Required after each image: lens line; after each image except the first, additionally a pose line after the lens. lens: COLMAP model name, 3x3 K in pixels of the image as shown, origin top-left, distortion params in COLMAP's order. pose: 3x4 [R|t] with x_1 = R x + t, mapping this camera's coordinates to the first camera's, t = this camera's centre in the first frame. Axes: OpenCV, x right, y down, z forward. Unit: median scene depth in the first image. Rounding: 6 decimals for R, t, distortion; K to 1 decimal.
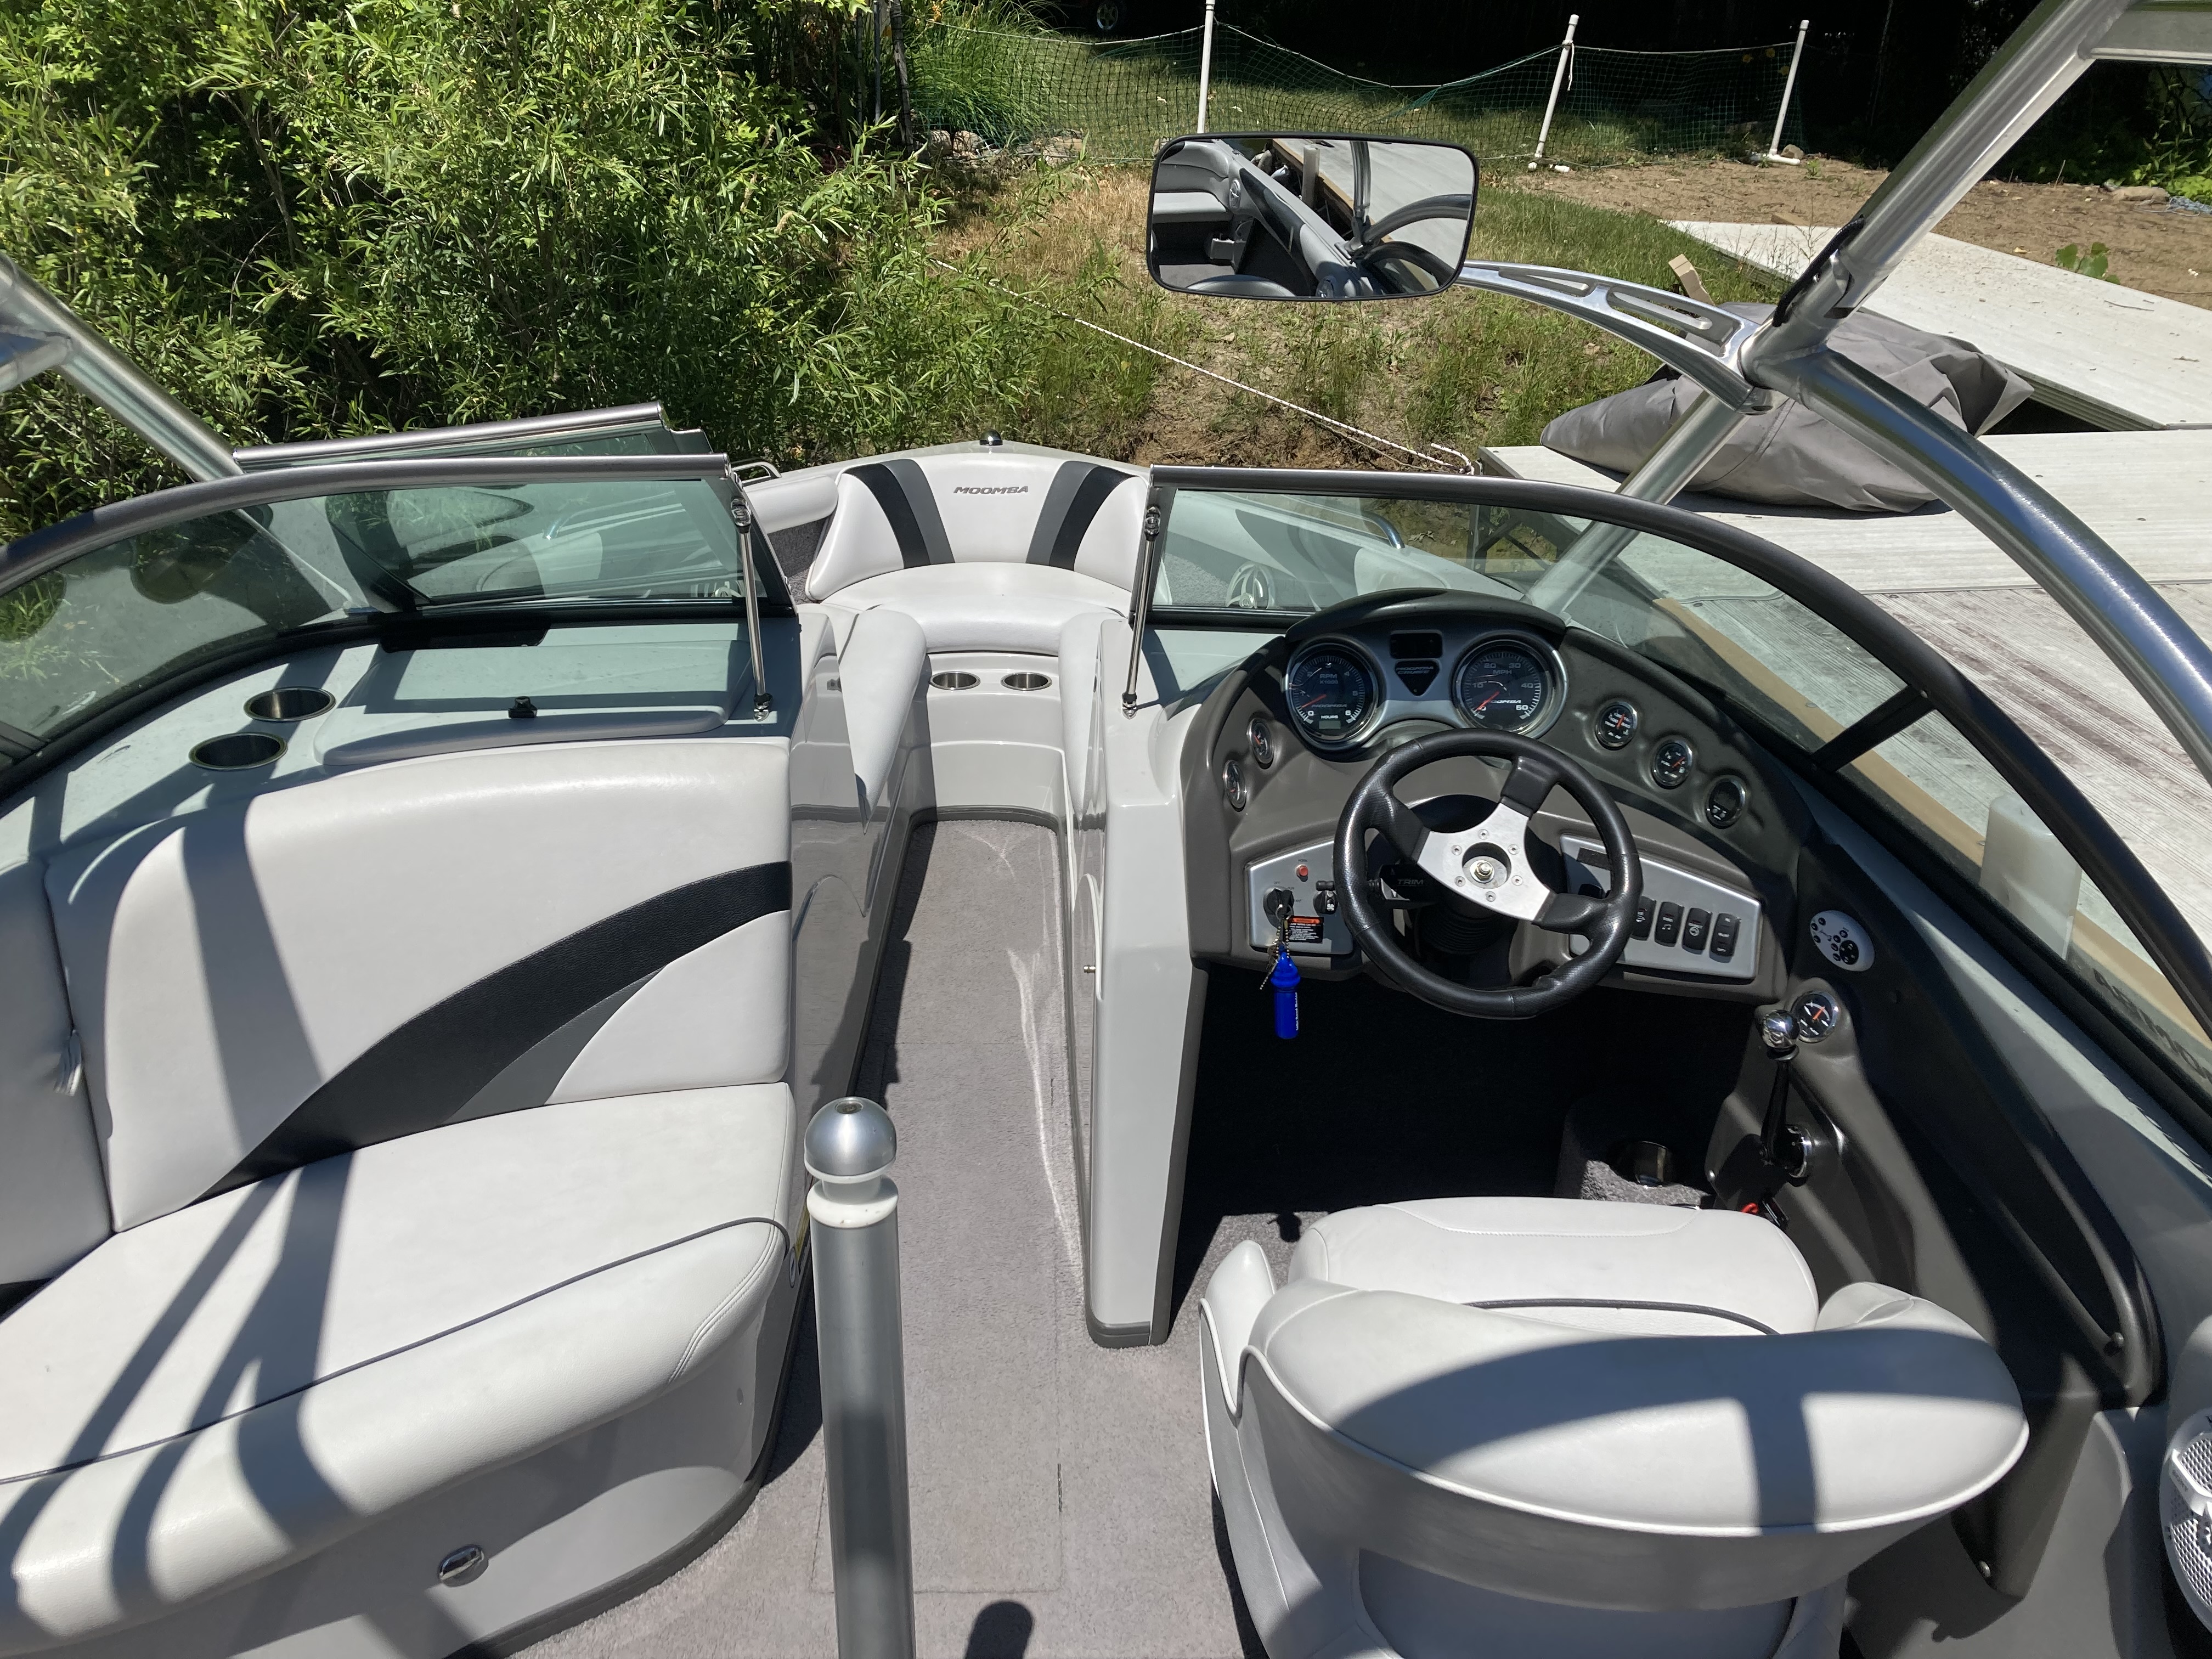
lens RADIAL K [[1776.6, 0, 1106.0], [0, 1776.6, 829.5], [0, 0, 1]] dist [0.115879, -0.005186]
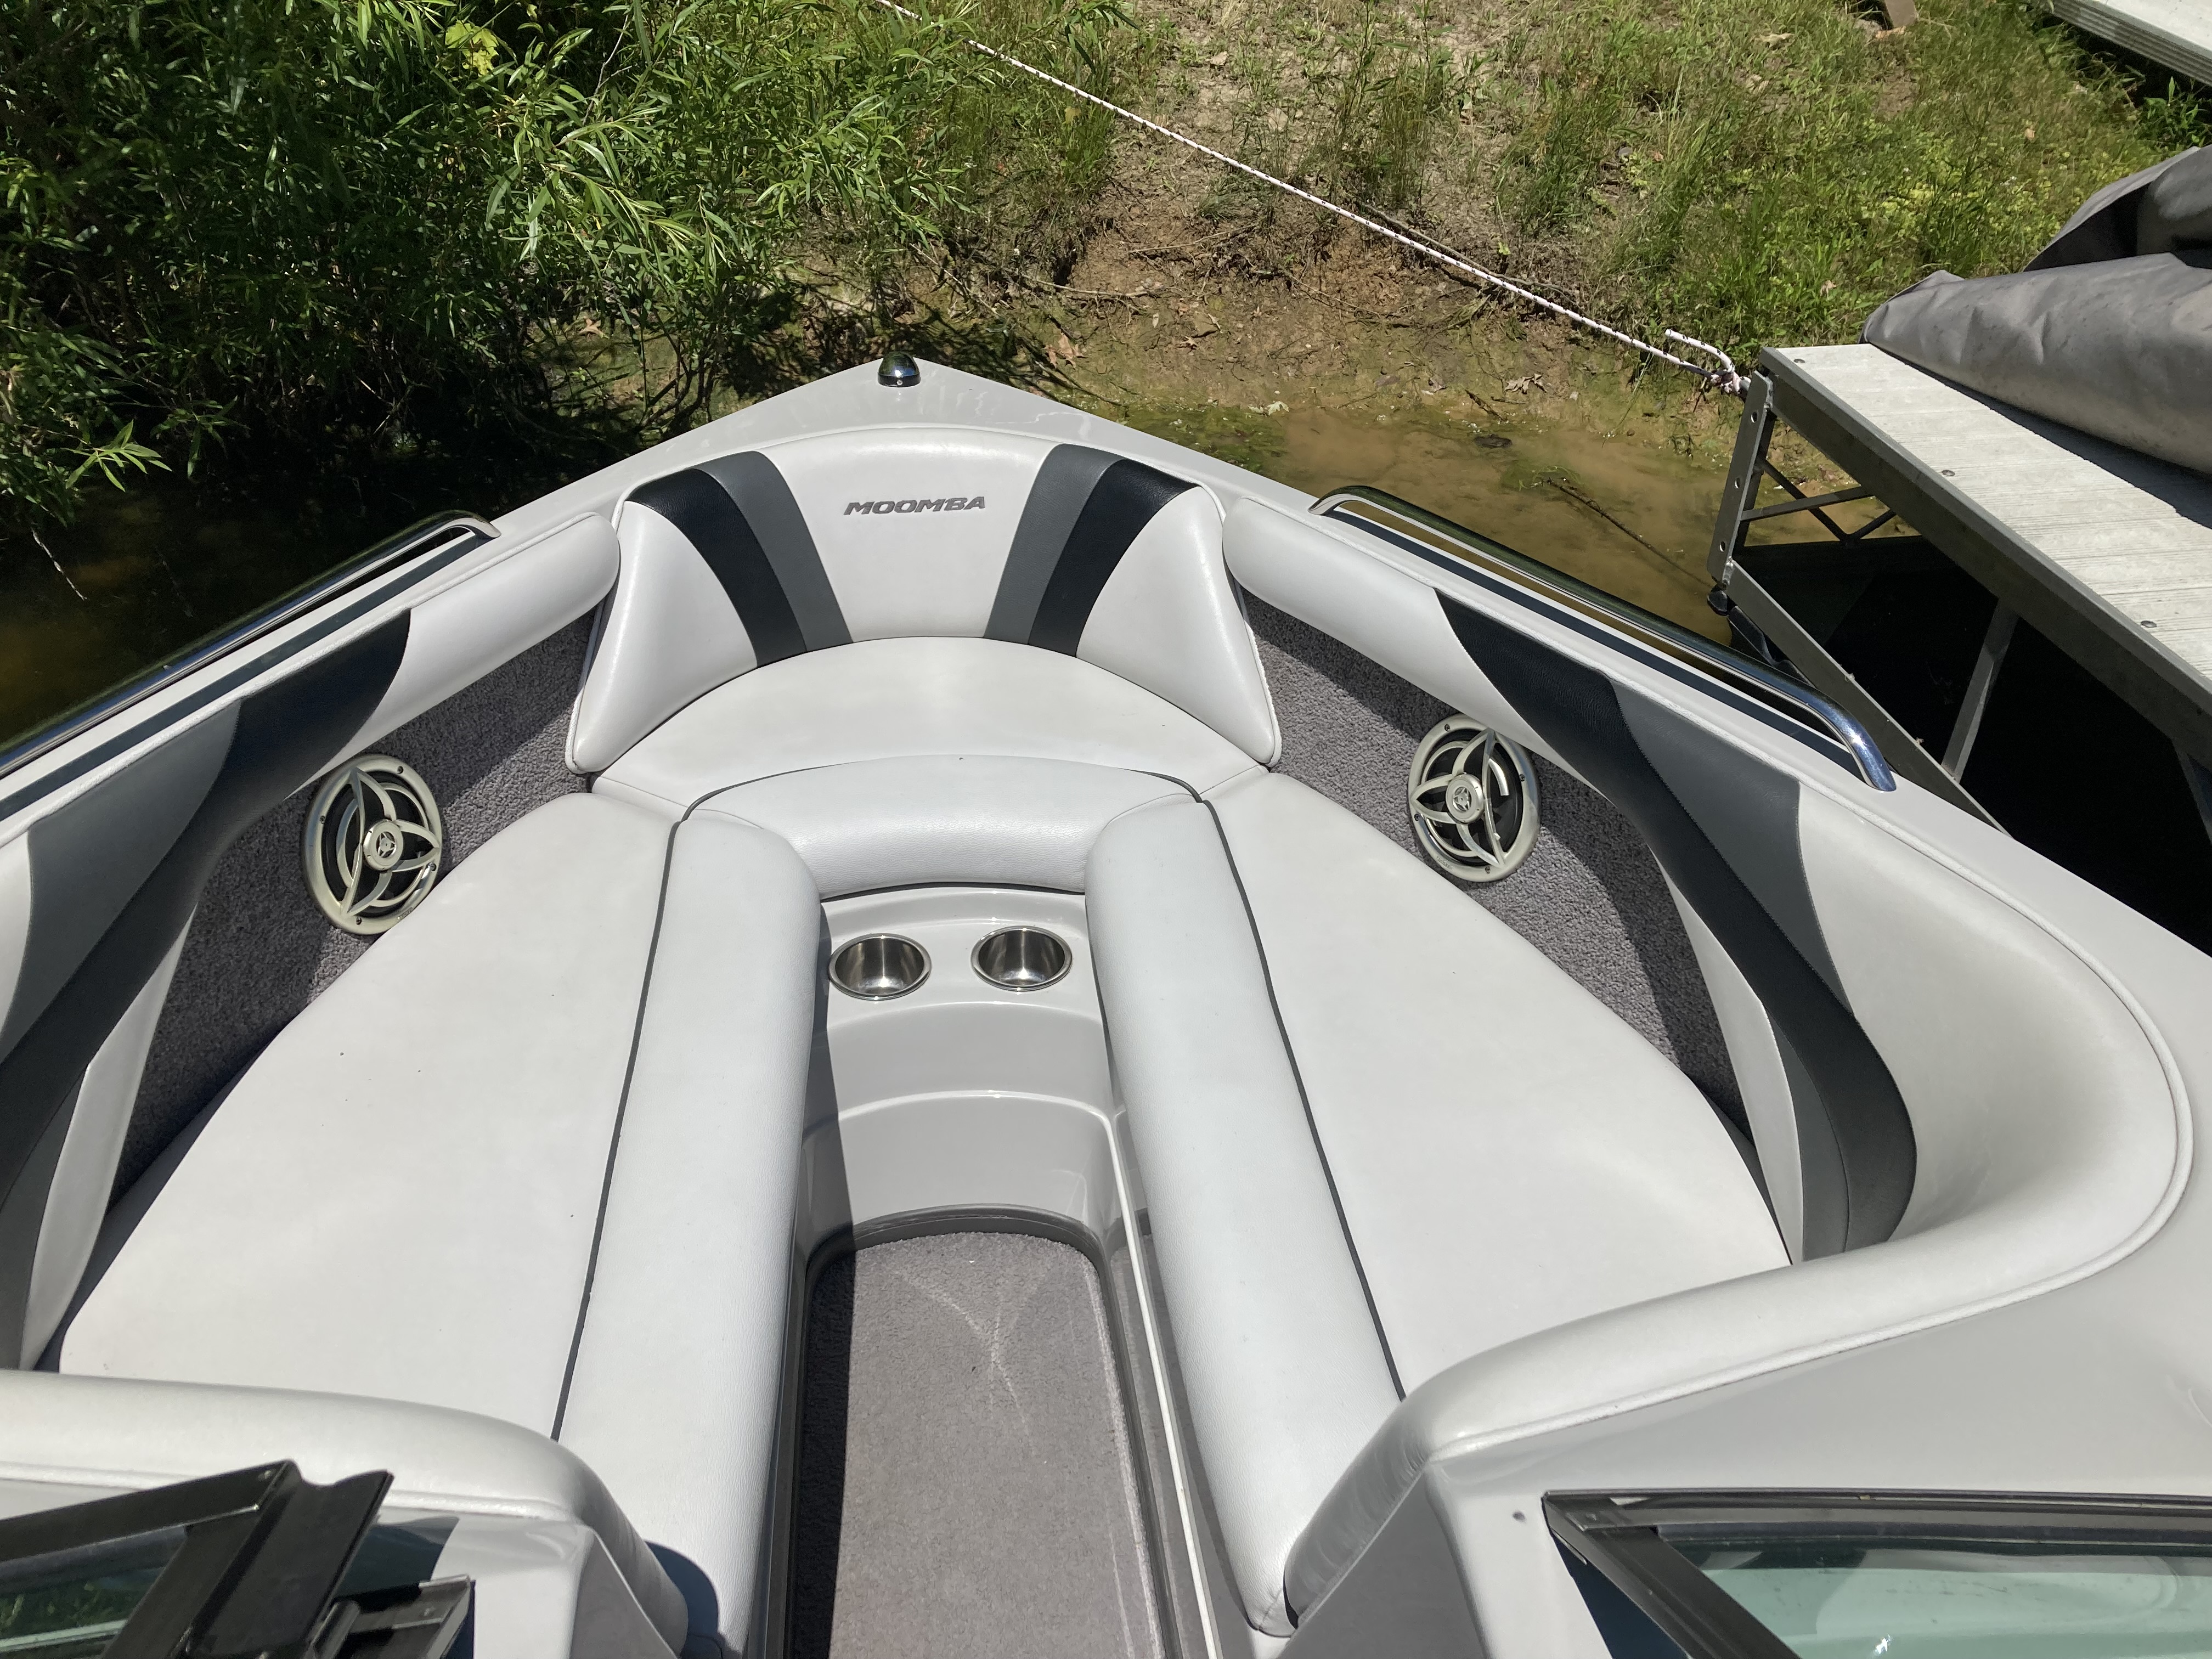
lens RADIAL K [[1776.6, 0, 1106.0], [0, 1776.6, 829.5], [0, 0, 1]] dist [0.115879, -0.005186]
pose [[0.996566, -0.040071, 0.072454, -0.050512], [0.024970, 0.979797, 0.198431, -0.200977], [-0.078942, -0.195940, 0.977433, 0.462912]]
